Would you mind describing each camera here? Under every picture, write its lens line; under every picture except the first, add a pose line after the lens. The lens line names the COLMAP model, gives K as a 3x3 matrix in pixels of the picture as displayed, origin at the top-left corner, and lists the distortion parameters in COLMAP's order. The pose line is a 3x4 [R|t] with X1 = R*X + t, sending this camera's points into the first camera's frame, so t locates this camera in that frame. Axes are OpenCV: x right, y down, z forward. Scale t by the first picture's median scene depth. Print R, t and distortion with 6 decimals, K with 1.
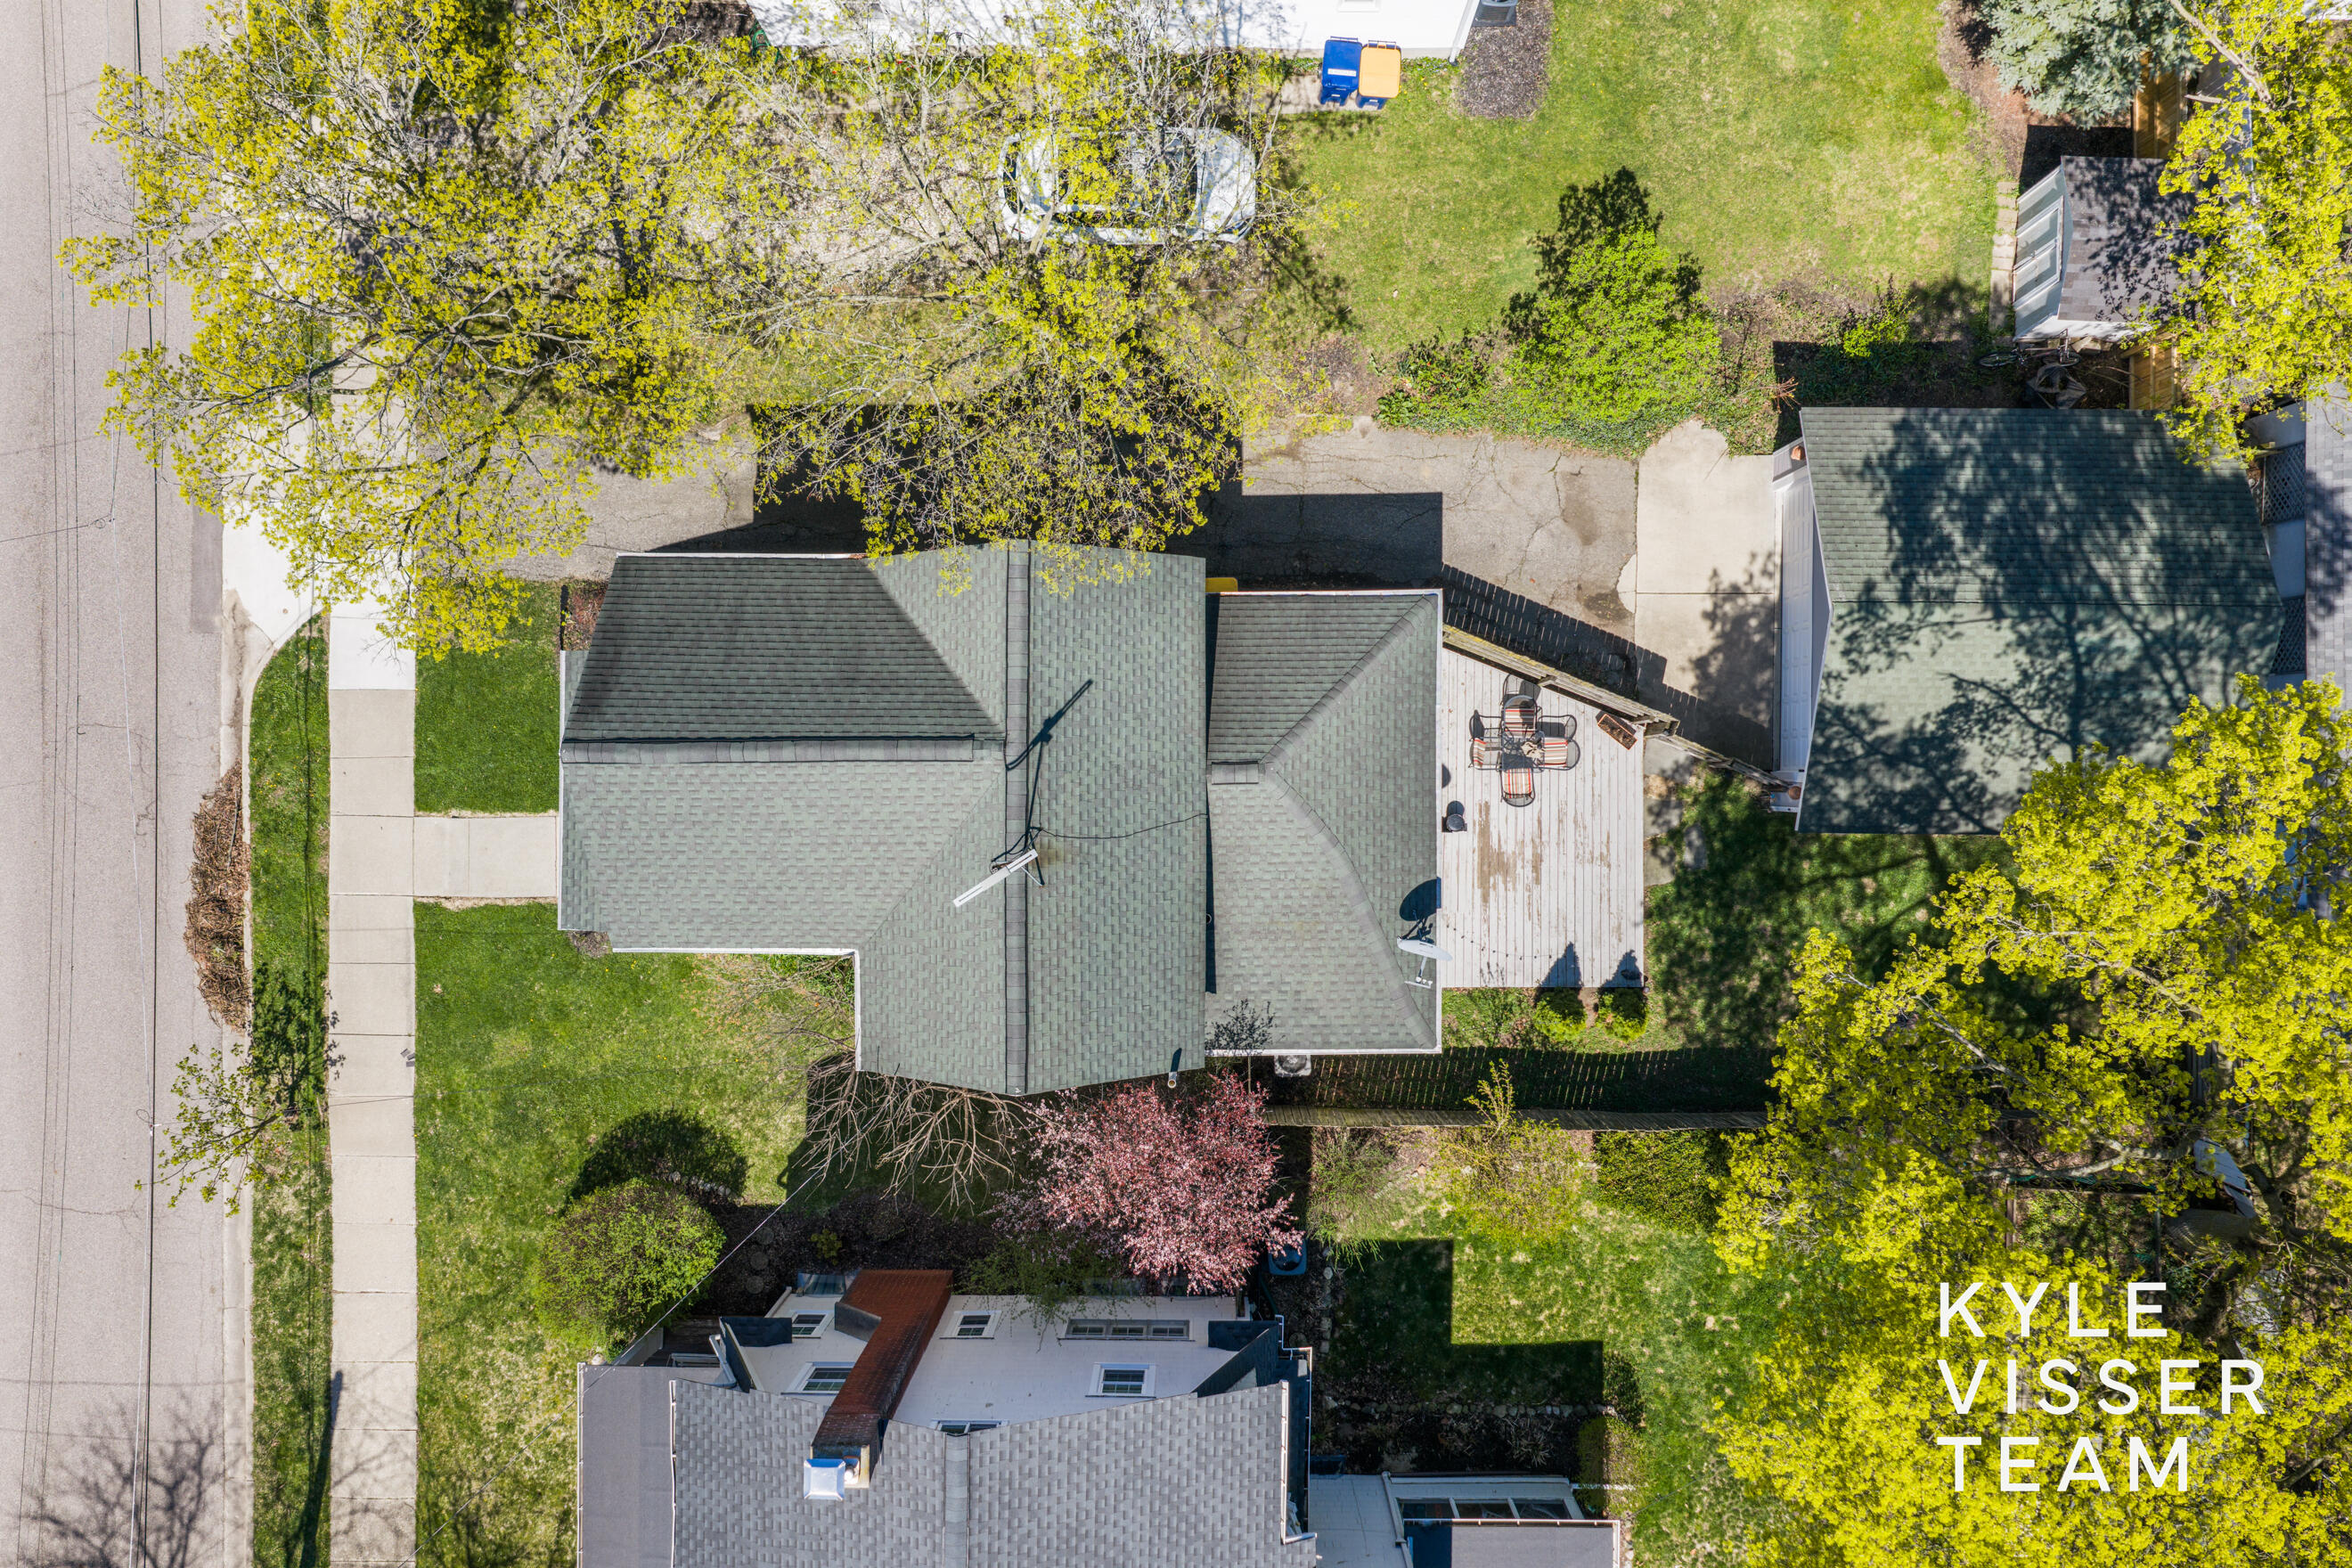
lens RADIAL K [[1964.4, 0, 1176.9], [0, 1964.4, 784.3], [0, 0, 1]] dist [-0.002075, 0.001919]
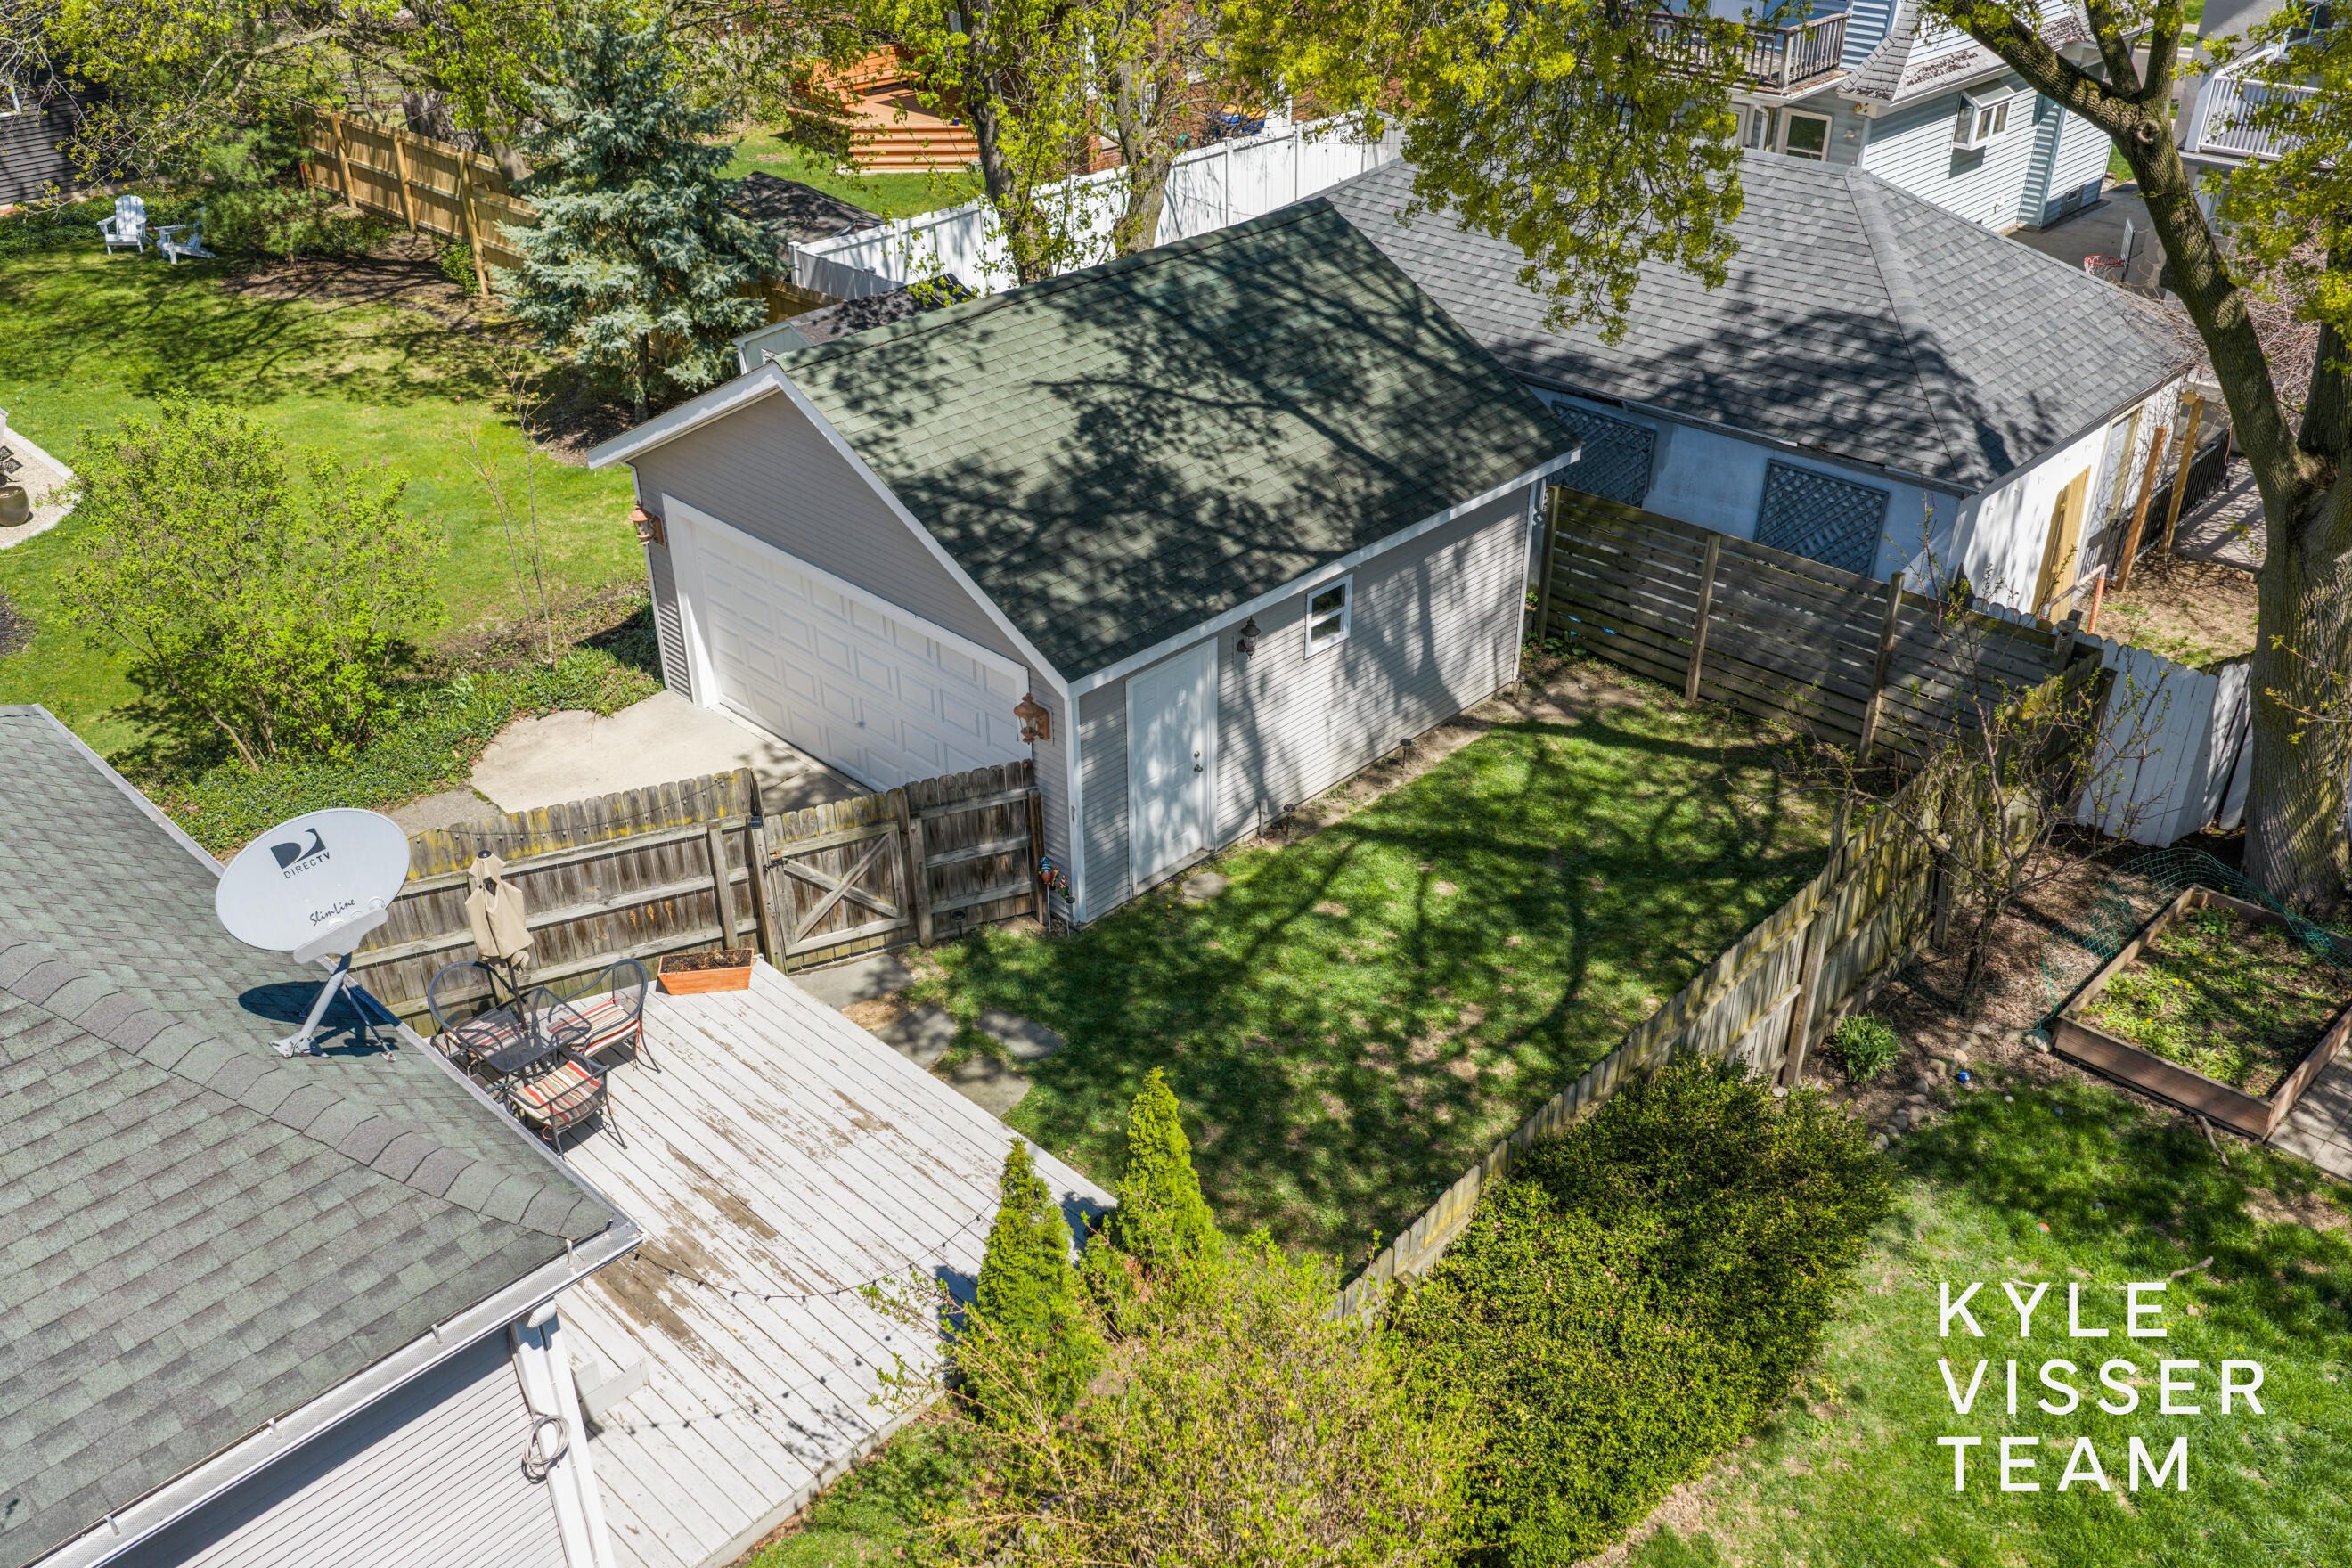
lens RADIAL K [[1964.4, 0, 1175.3], [0, 1964.4, 784.9], [0, 0, 1]] dist [-0.002075, 0.001919]
pose [[0.690734, -0.379793, 0.615340, 0.034872], [0.723108, 0.363543, -0.587325, 0.332492], [-0.000641, 0.850643, 0.525743, 0.782775]]
